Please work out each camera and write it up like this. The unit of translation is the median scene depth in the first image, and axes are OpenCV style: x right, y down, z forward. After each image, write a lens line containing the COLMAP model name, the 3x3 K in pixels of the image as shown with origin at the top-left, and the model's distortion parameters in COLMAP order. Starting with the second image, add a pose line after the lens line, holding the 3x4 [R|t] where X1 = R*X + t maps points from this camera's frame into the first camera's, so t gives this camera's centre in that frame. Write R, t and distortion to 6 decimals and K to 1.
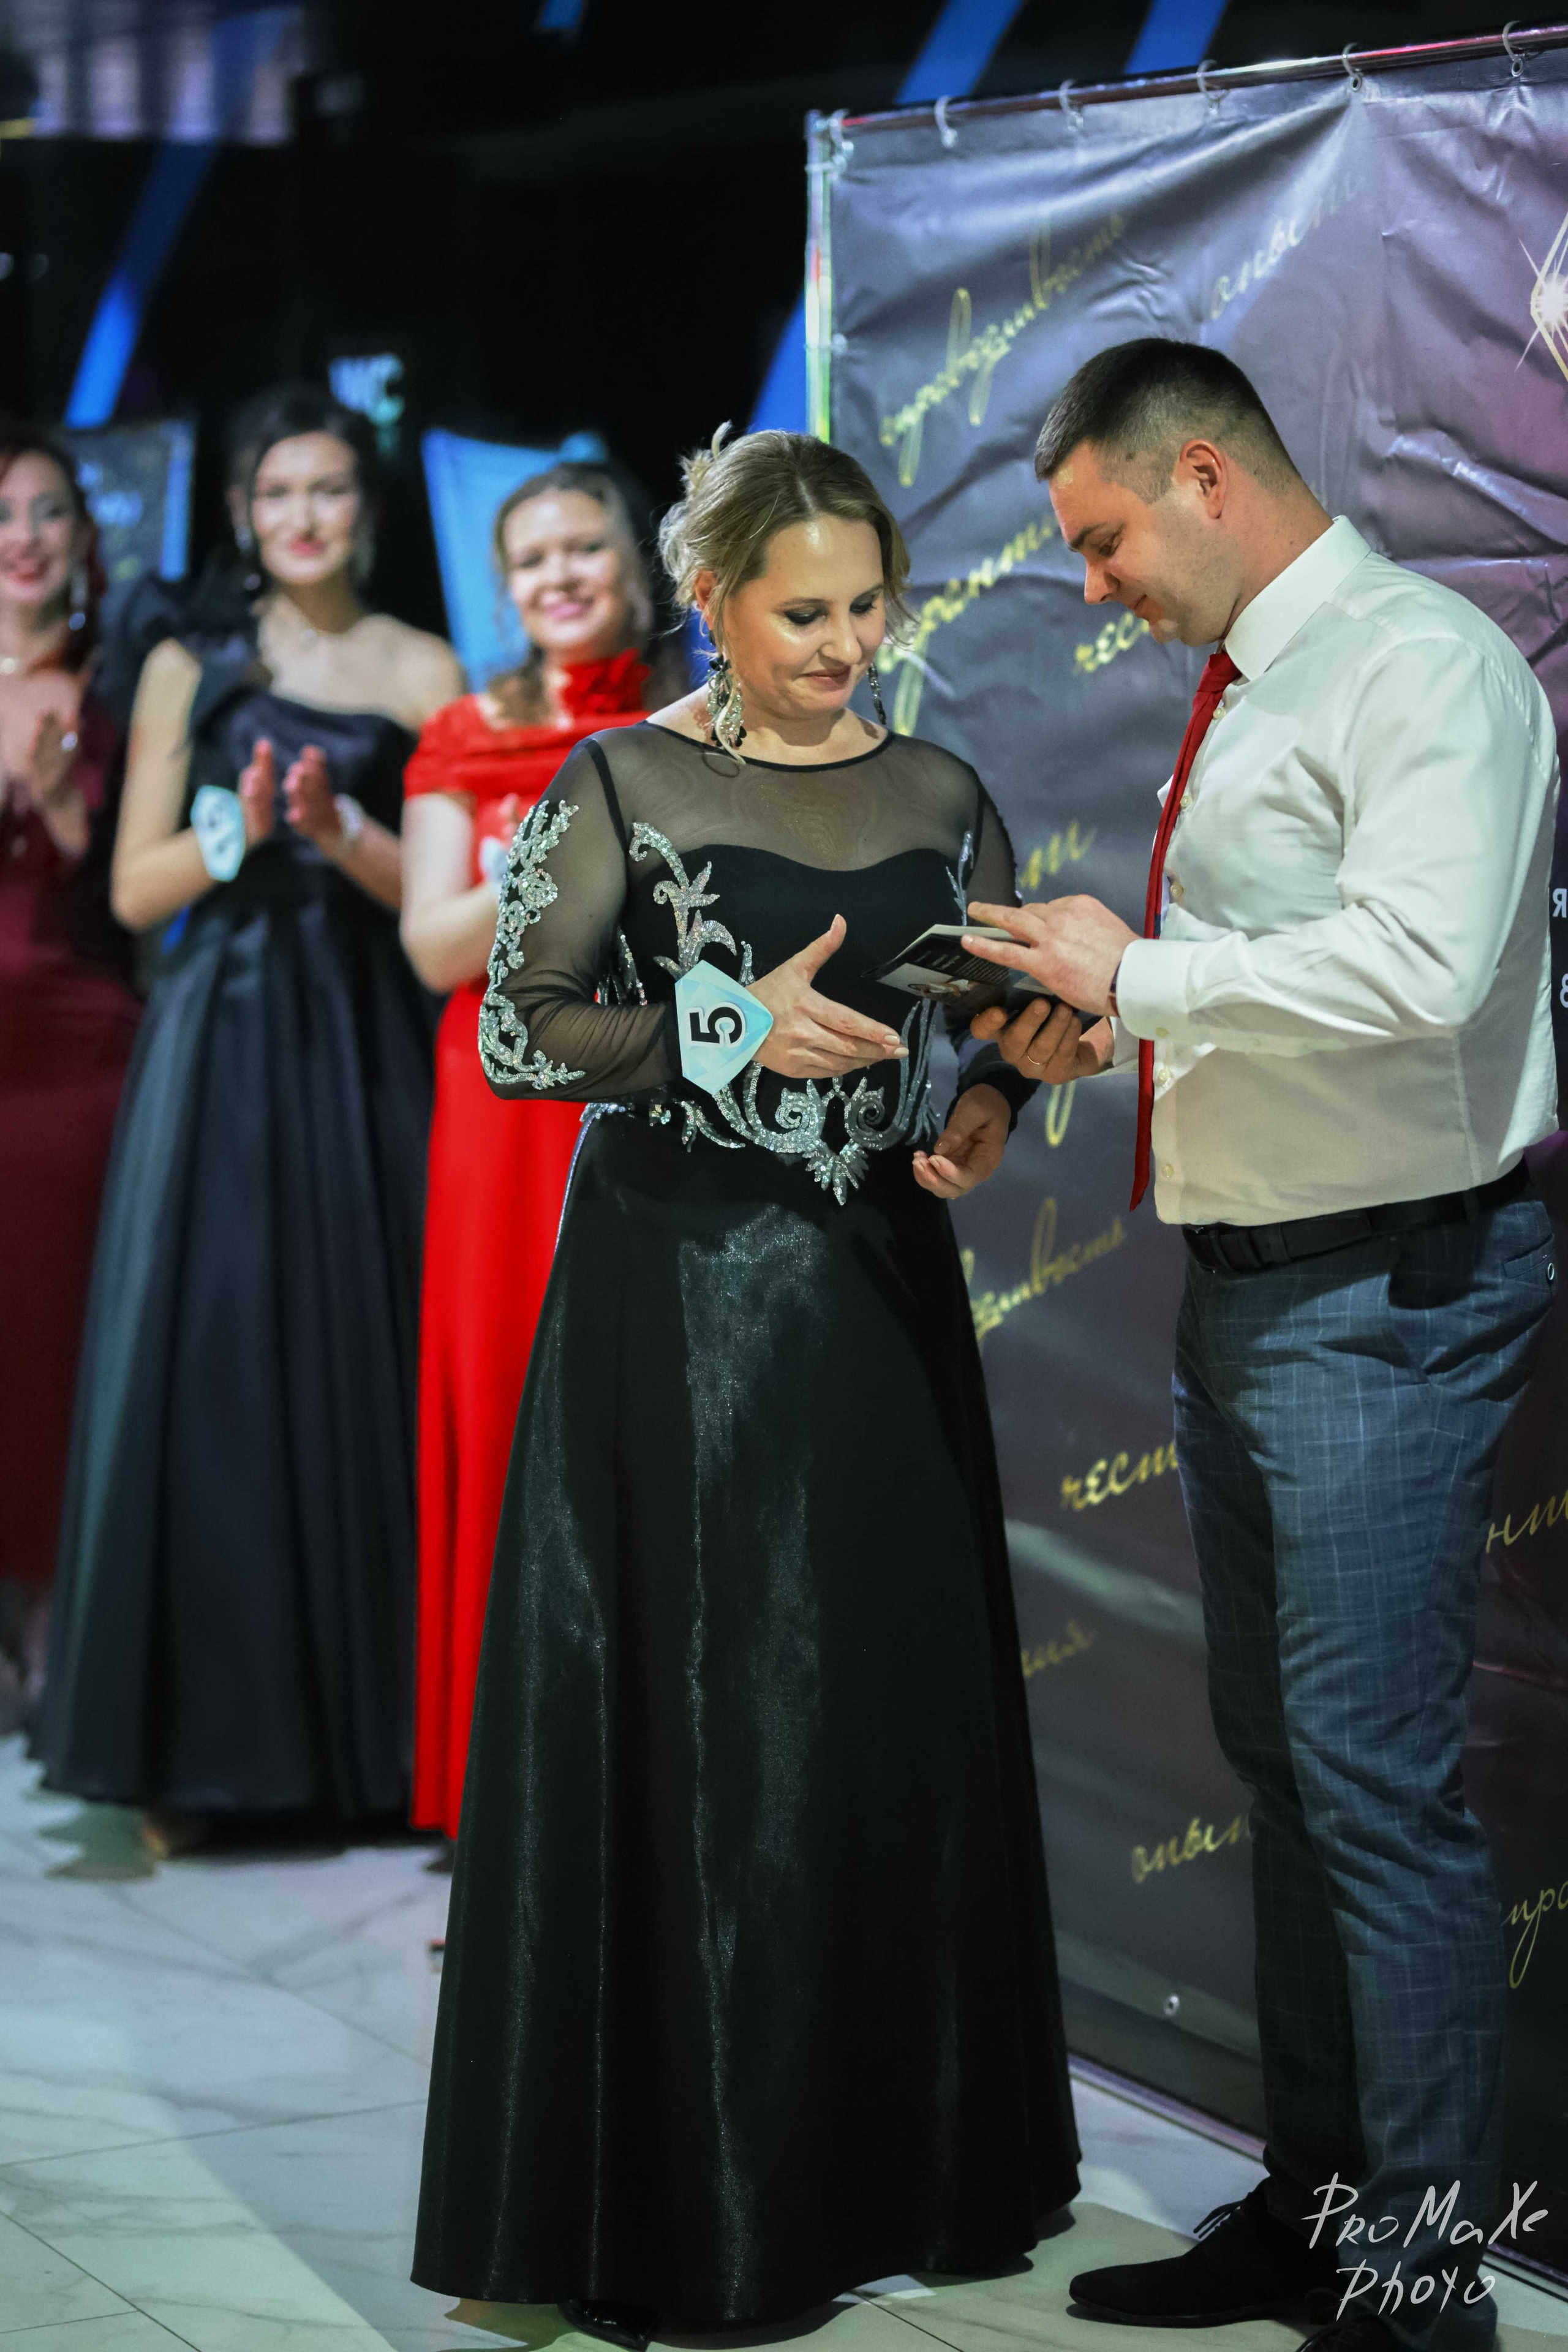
lens RADIAL K [[5599.3, 0, 832.2], [0, 5599.3, 1127.5], [0, 0, 1]] dist [-0.024168, 0.000000]
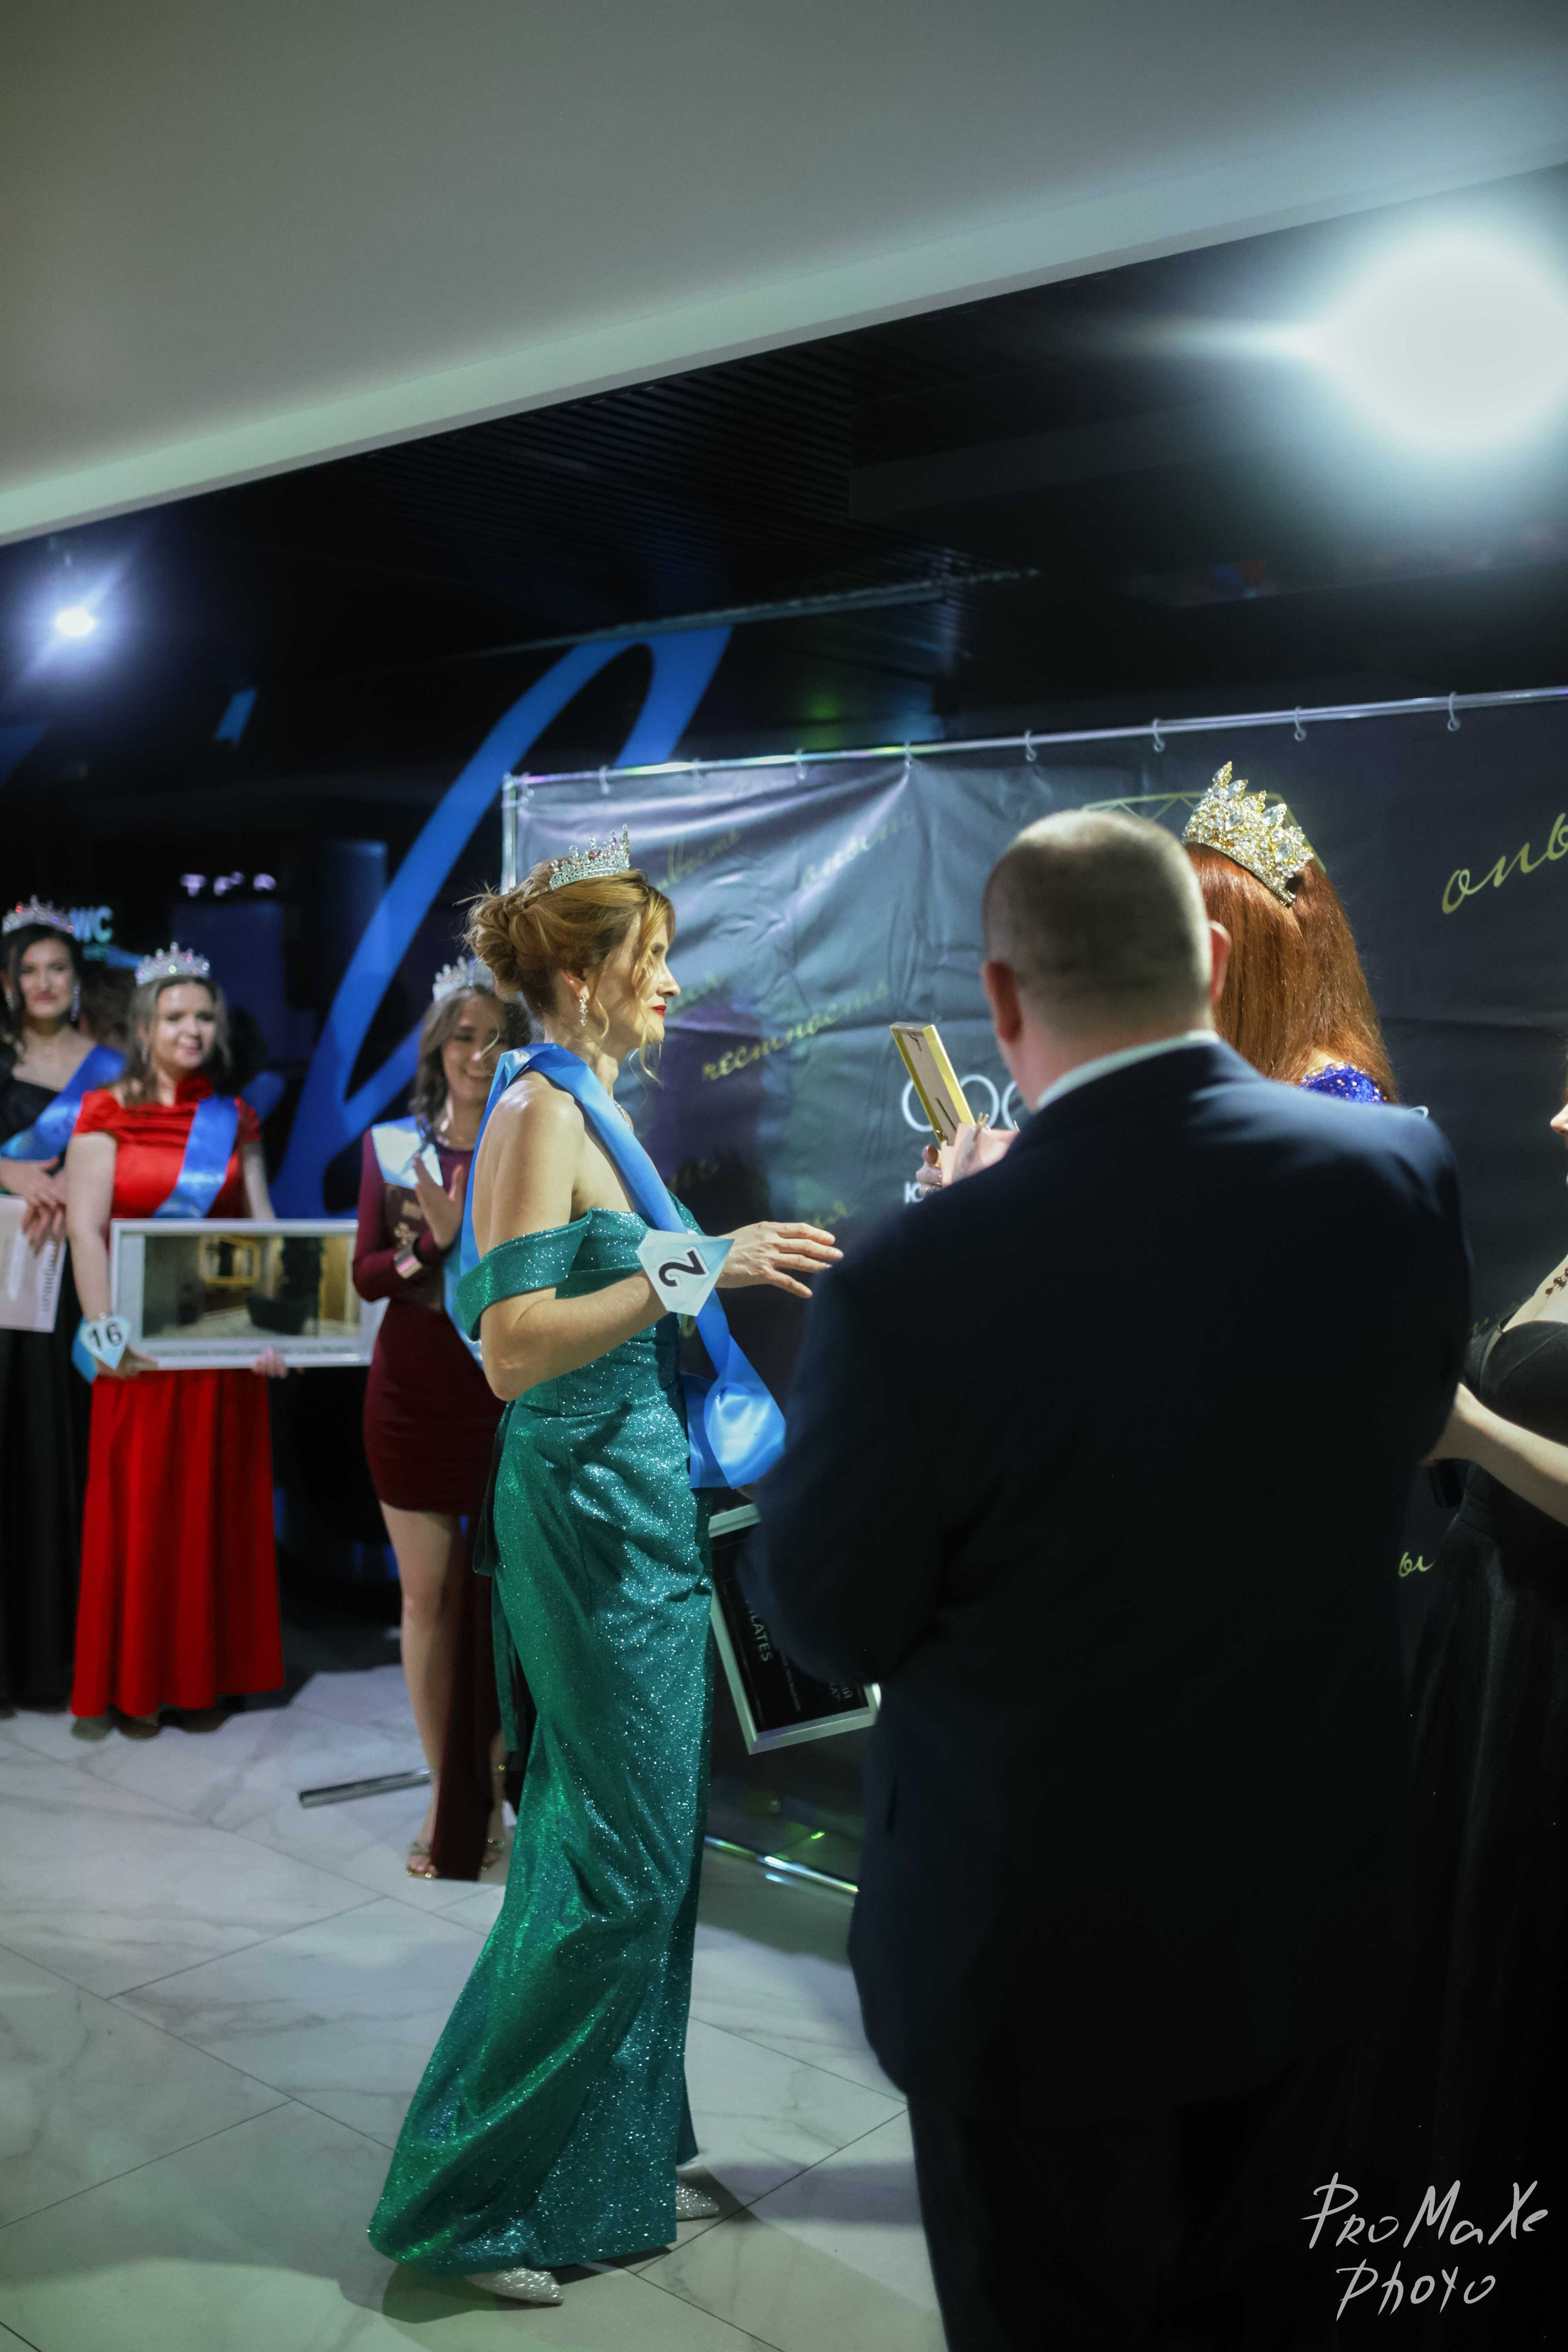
lens RADIAL K [[2243.3, 0, 792.1], [0, 2243.3, 1143.9], [0, 0, 1]] dist [-0.044999, 0.000000]
pose [[0.937343, -0.006624, 0.348344, -0.187326], [0.022545, 0.998877, -0.041670, -0.028925], [-0.347676, 0.046912, 0.936440, 0.303397]]
